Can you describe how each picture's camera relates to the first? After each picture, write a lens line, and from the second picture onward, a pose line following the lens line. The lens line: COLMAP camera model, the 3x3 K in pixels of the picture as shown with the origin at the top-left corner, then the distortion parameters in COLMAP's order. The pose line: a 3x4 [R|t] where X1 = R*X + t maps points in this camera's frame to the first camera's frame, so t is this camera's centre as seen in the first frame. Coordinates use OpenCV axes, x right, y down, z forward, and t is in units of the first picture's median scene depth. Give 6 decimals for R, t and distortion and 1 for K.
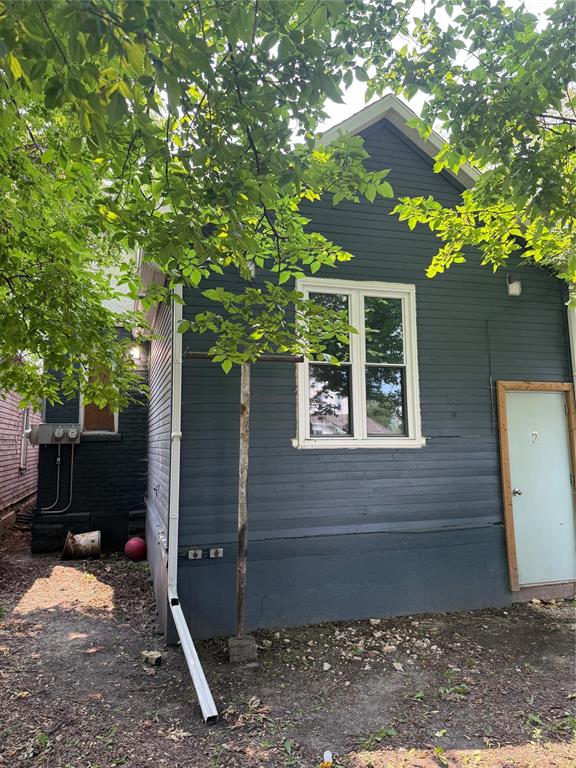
lens RADIAL K [[530.4, 0, 284.0], [0, 530.4, 379.8], [0, 0, 1]] dist [0.100112, -0.146928]
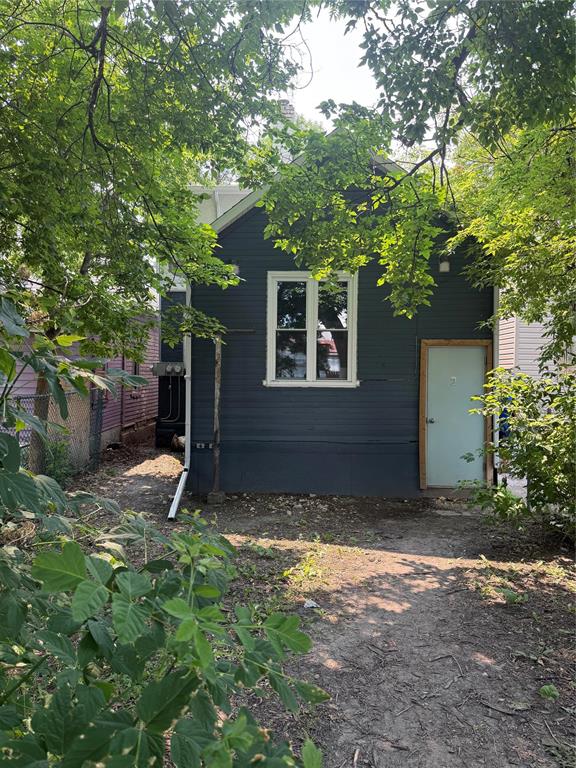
lens RADIAL K [[530.4, 0, 284.0], [0, 530.4, 379.8], [0, 0, 1]] dist [0.100112, -0.146928]
pose [[0.944438, 0.023639, -0.327840, 0.593234], [0.021059, 0.991010, 0.132122, -0.094760], [0.328015, -0.131685, 0.935449, -0.439183]]
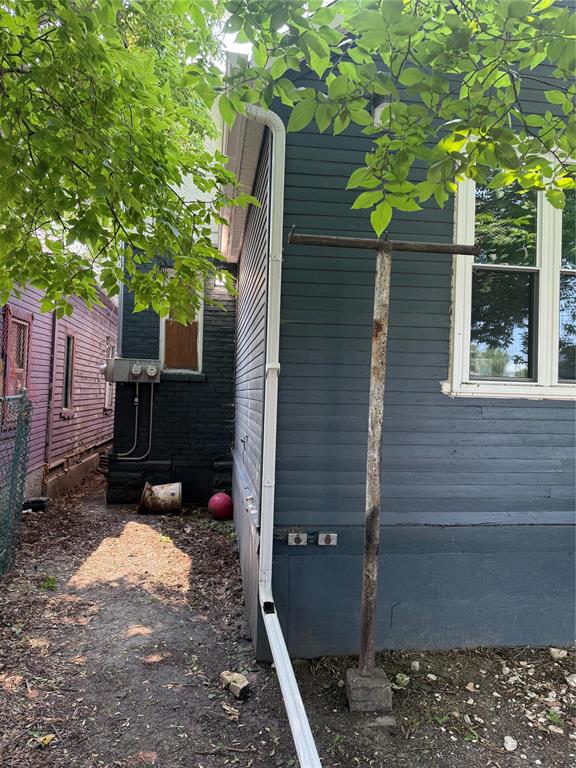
lens RADIAL K [[530.4, 0, 284.0], [0, 530.4, 379.8], [0, 0, 1]] dist [0.100112, -0.146928]
pose [[0.986536, 0.034361, -0.159892, -0.074035], [-0.020079, 0.995730, 0.090098, 0.054319], [0.162306, -0.085675, 0.983014, 0.312930]]
